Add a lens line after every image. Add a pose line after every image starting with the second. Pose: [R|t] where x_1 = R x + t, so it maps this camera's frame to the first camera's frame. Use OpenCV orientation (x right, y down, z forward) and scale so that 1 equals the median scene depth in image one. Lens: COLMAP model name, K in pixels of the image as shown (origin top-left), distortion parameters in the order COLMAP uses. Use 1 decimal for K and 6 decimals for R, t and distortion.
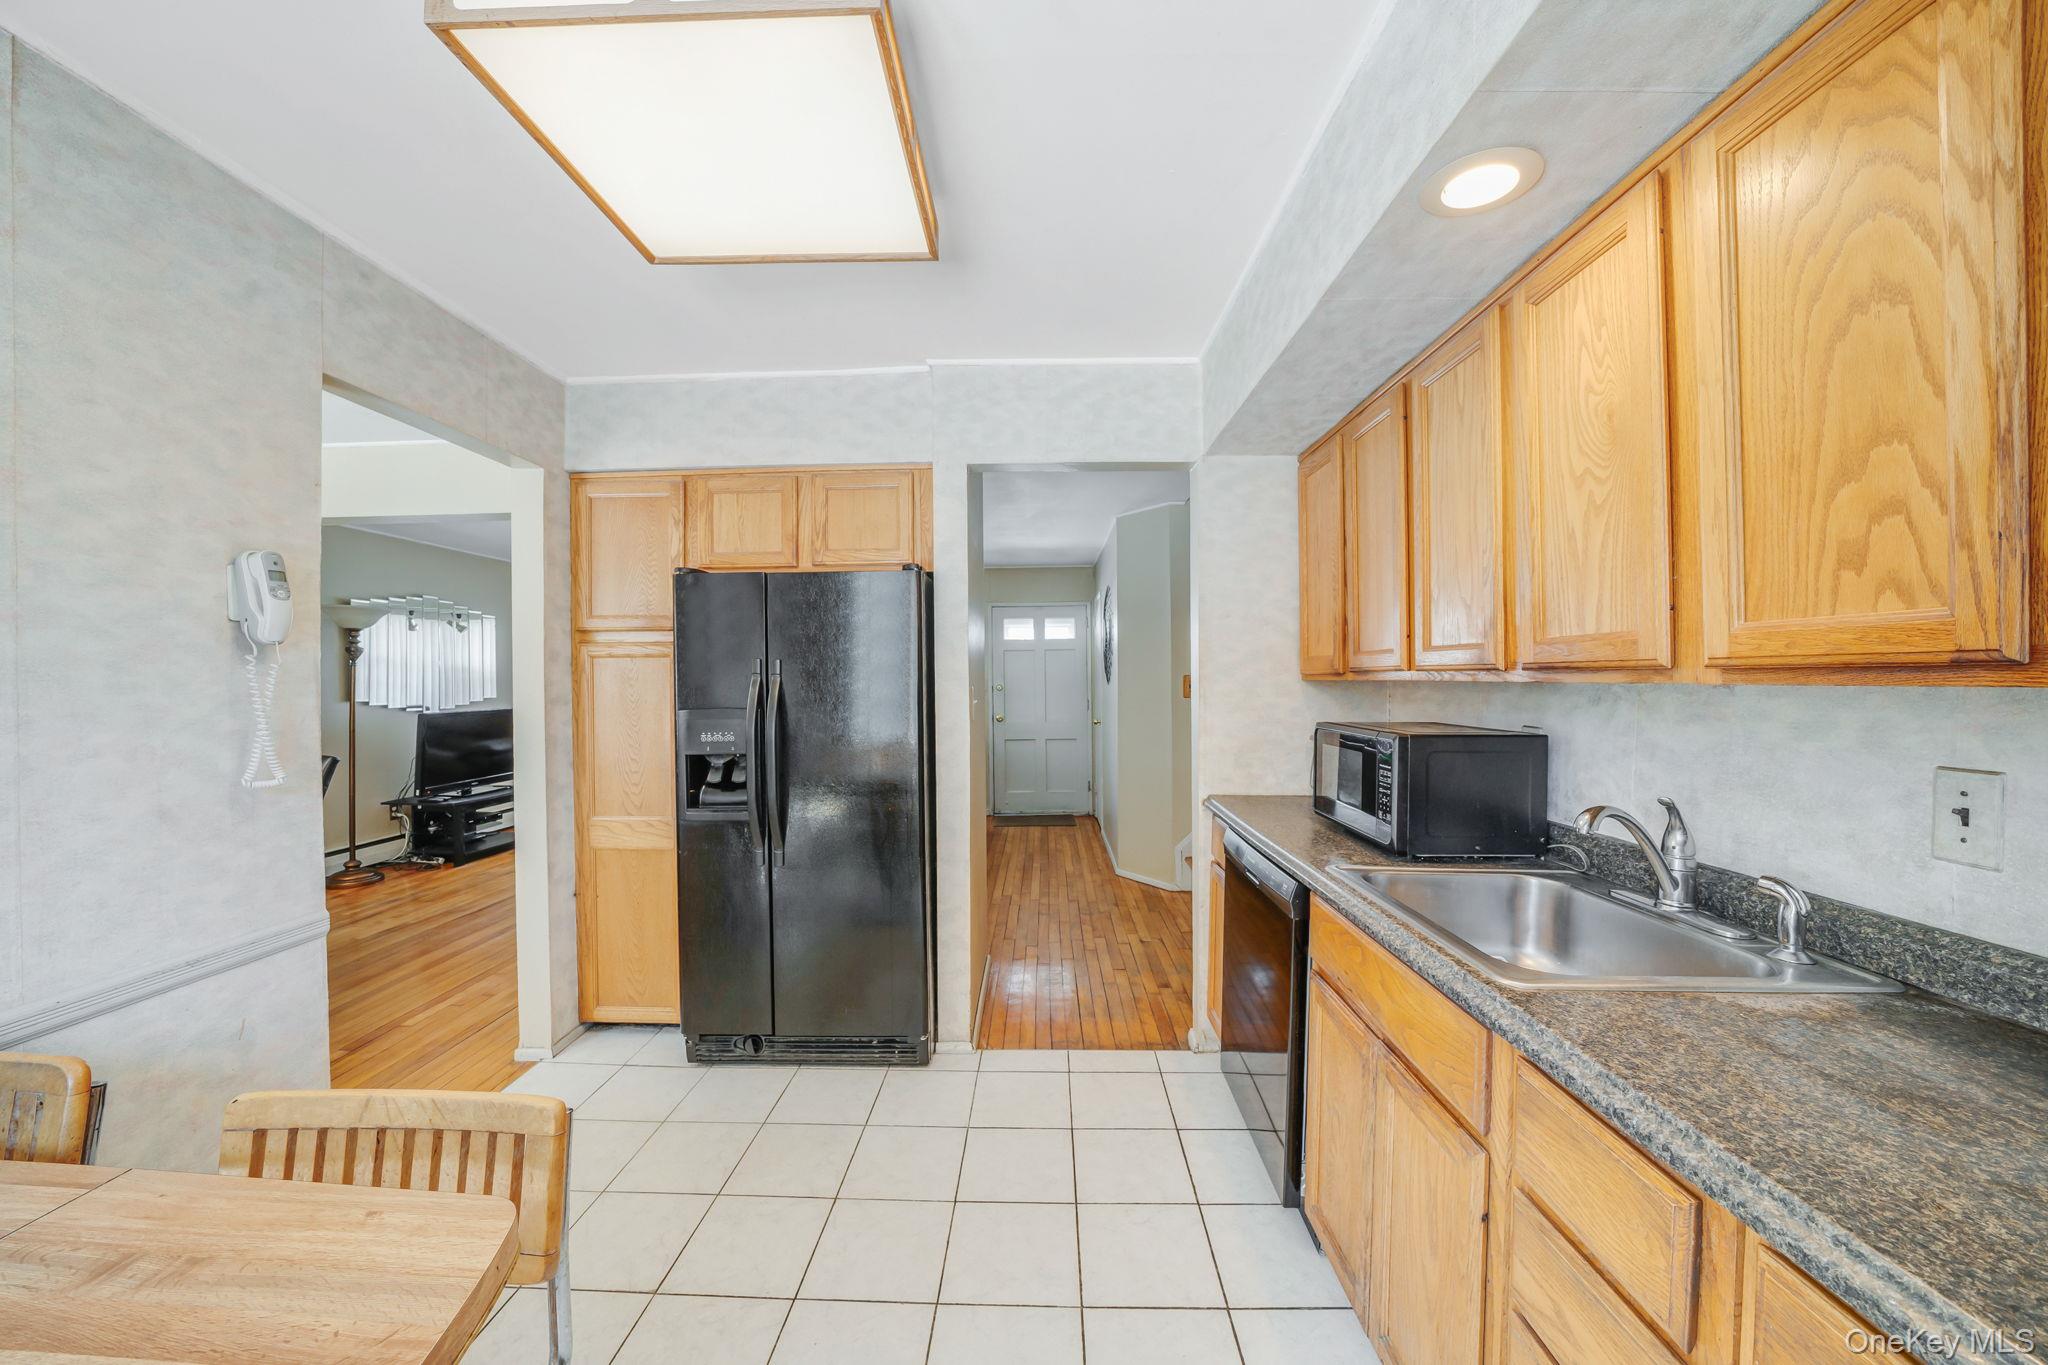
lens RADIAL K [[728.1, 0, 1028.5], [0, 728.1, 685.3], [0, 0, 1]] dist [-0.025650, 0.001369]
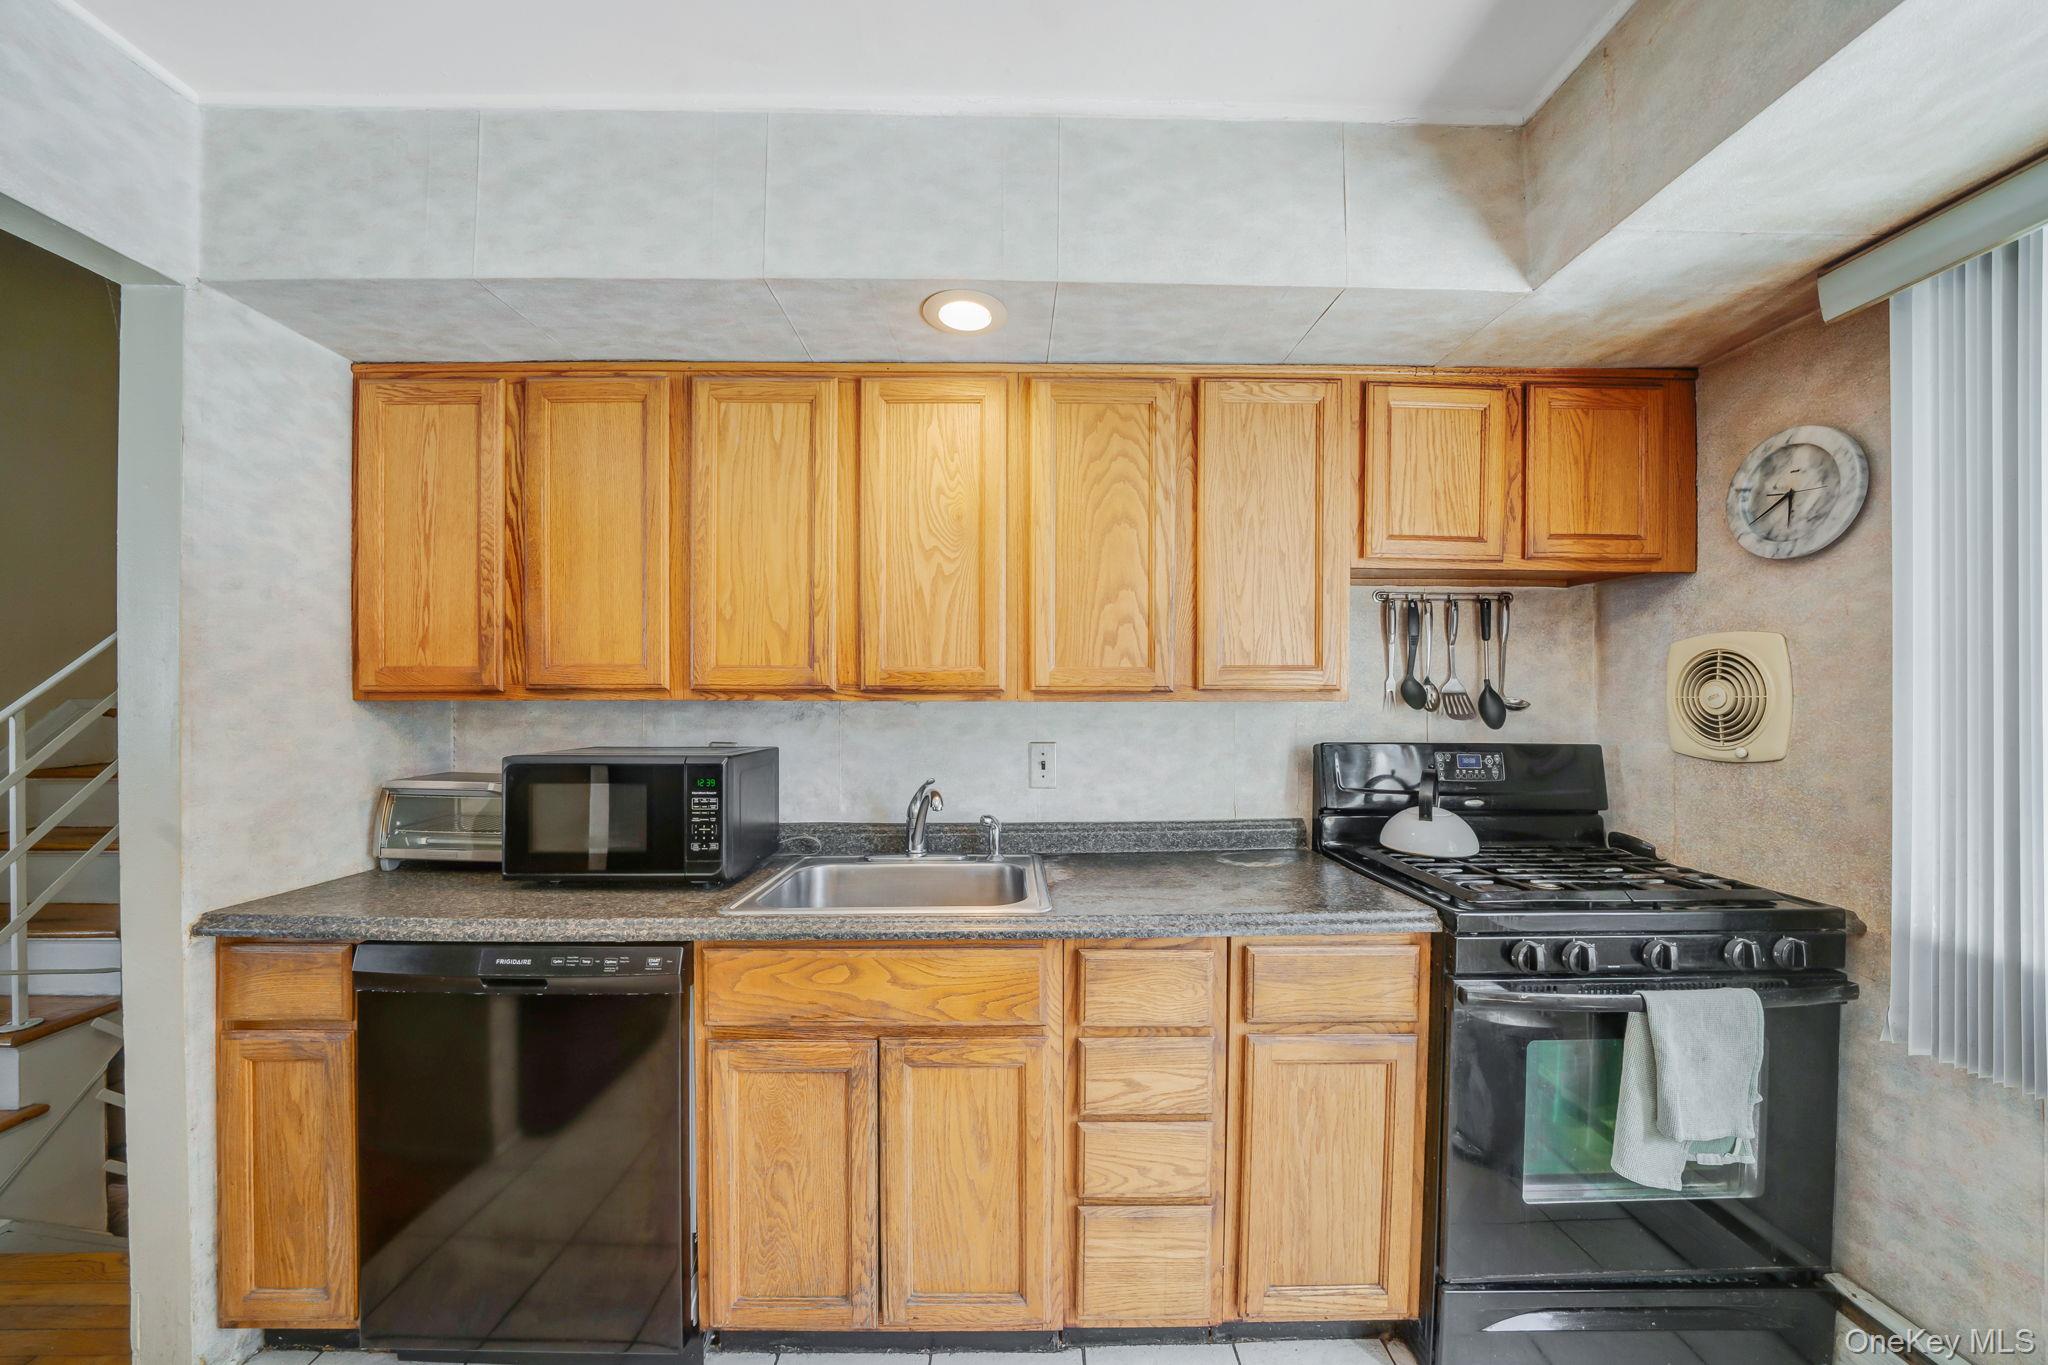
lens RADIAL K [[728.1, 0, 1018.8], [0, 728.1, 699.6], [0, 0, 1]] dist [-0.025650, 0.001369]
pose [[-0.033782, -0.000029, 0.999429, -0.424785], [0.008133, 0.999967, 0.000304, -0.004099], [-0.999396, 0.008139, -0.033780, 0.597864]]
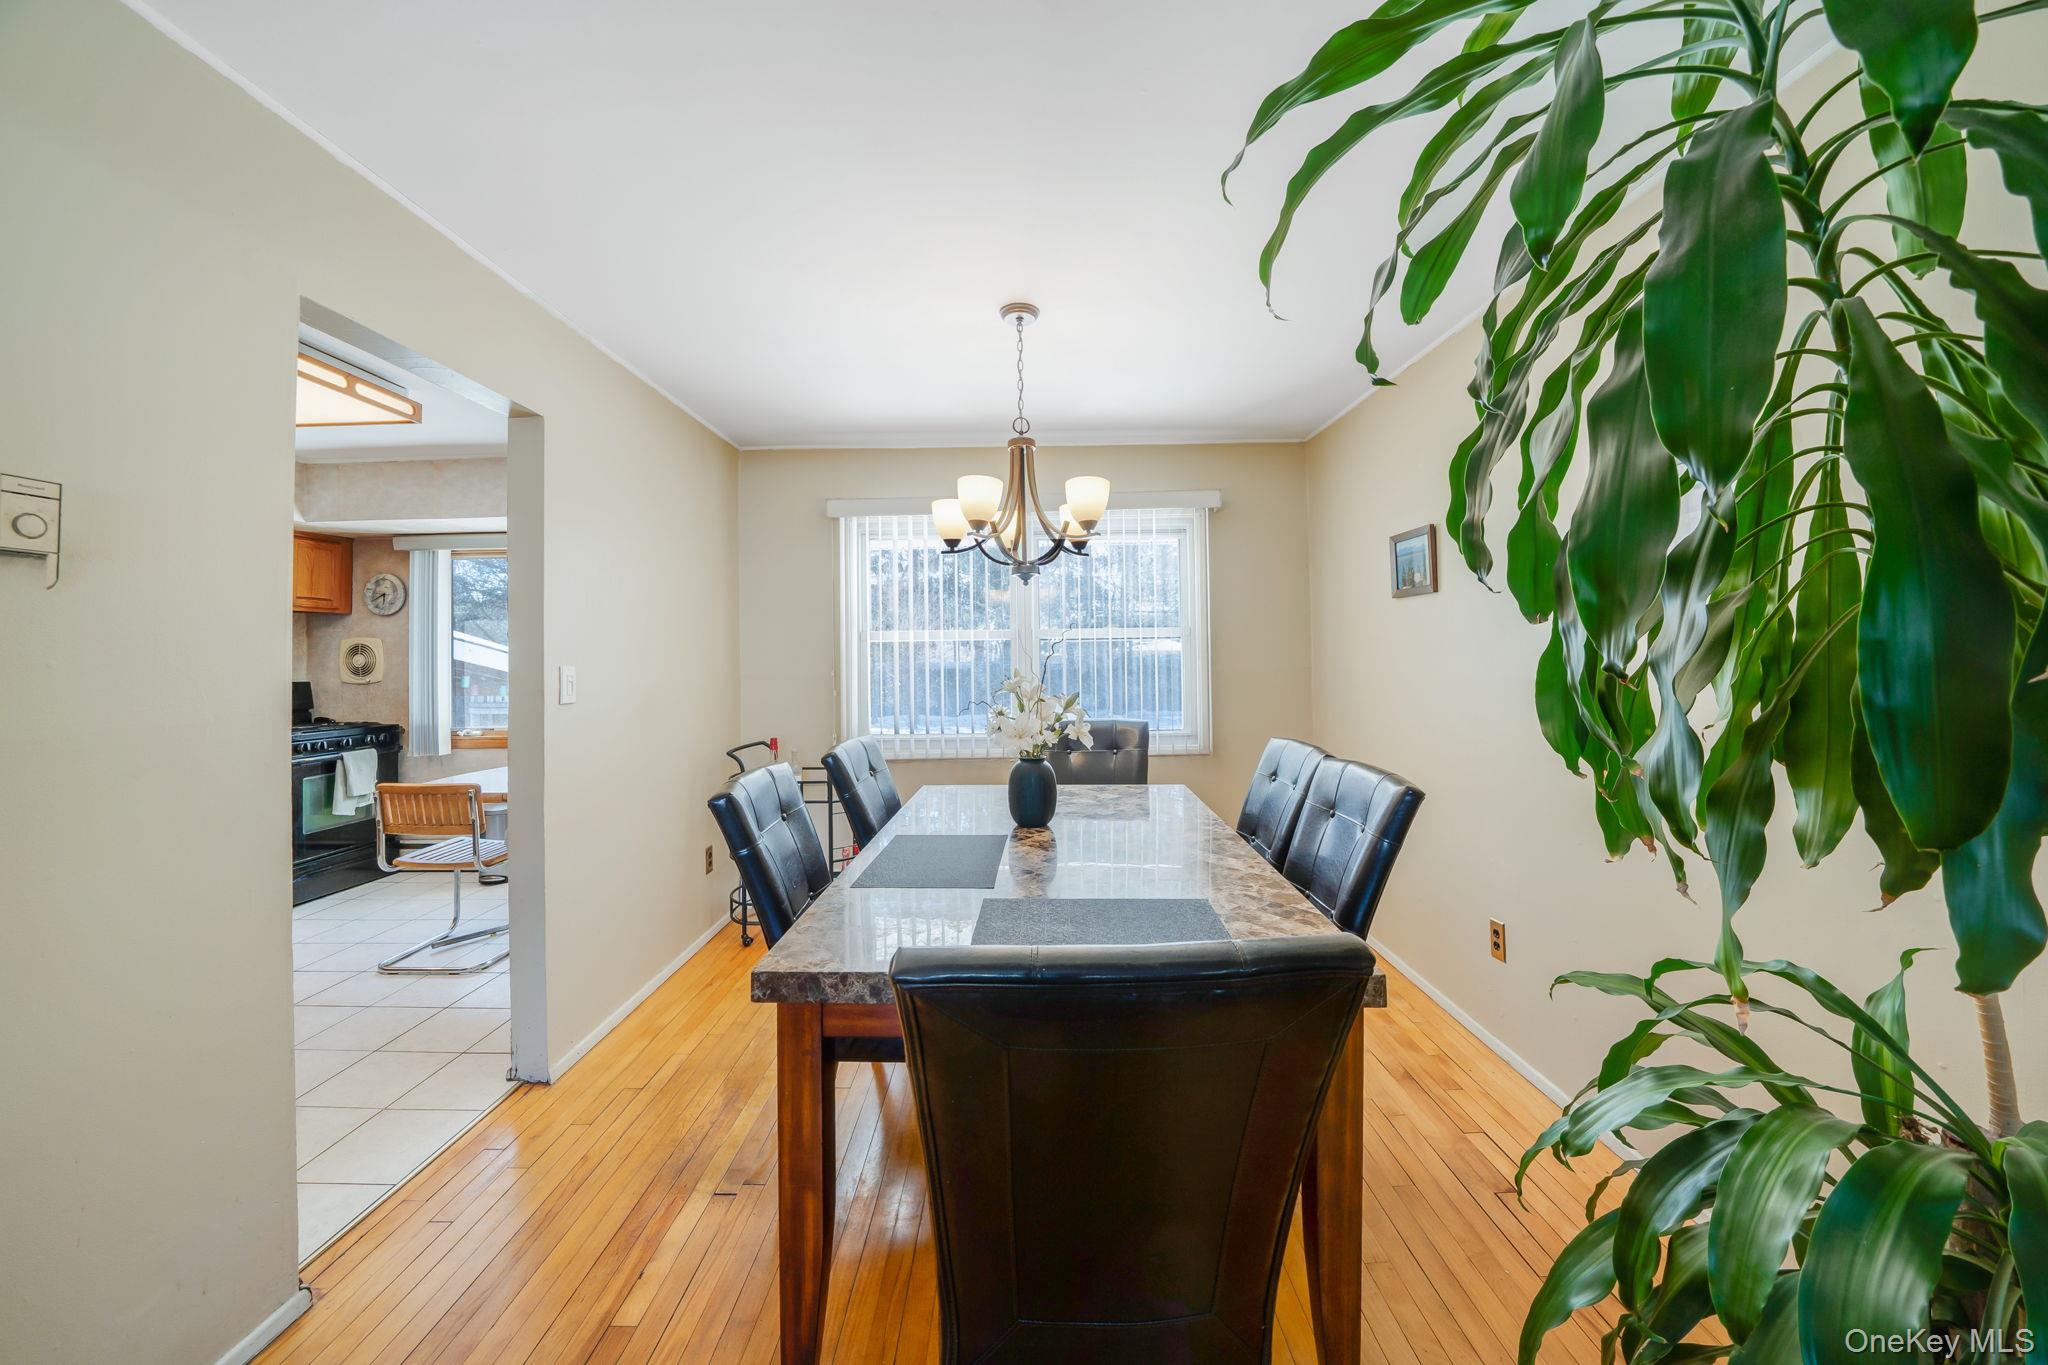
lens RADIAL K [[728.1, 0, 1020.7], [0, 728.1, 637.5], [0, 0, 1]] dist [-0.025650, 0.001369]
pose [[-0.999685, 0.017712, -0.017755, -1.884213], [0.017977, 0.999728, -0.014866, -0.002097], [0.017487, -0.015180, -0.999732, 2.285423]]
